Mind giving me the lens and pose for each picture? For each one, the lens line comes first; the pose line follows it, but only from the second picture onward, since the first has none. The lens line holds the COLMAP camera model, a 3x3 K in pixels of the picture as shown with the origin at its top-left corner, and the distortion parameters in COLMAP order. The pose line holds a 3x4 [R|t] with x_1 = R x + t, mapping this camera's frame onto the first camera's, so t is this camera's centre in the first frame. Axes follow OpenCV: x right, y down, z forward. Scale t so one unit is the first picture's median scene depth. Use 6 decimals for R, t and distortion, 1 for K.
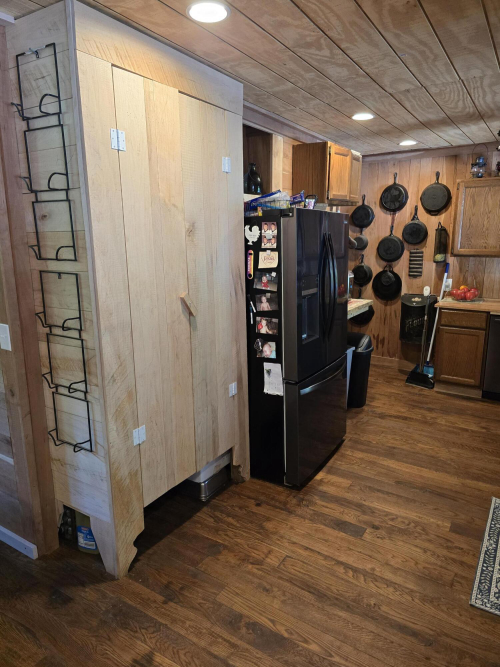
lens RADIAL K [[451.3, 0, 247.9], [0, 451.3, 331.5], [0, 0, 1]] dist [0.069986, -0.064897]
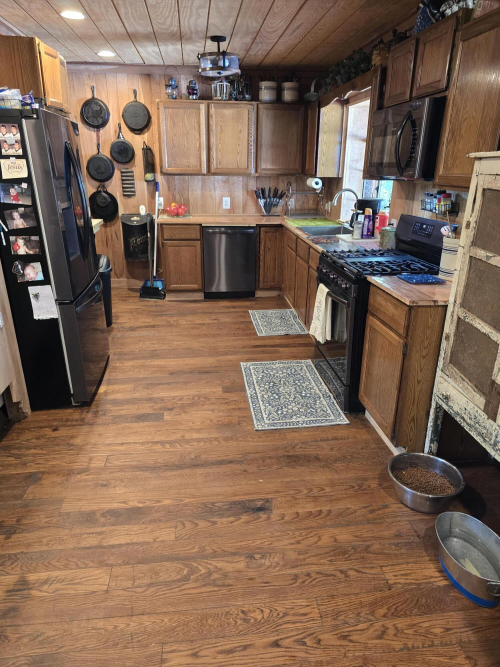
lens RADIAL K [[451.3, 0, 247.9], [0, 451.3, 331.5], [0, 0, 1]] dist [0.069986, -0.064897]
pose [[0.781896, -0.207028, 0.588029, -0.152610], [0.119739, 0.975559, 0.184250, 0.033456], [-0.611802, -0.073655, 0.787574, -0.013113]]
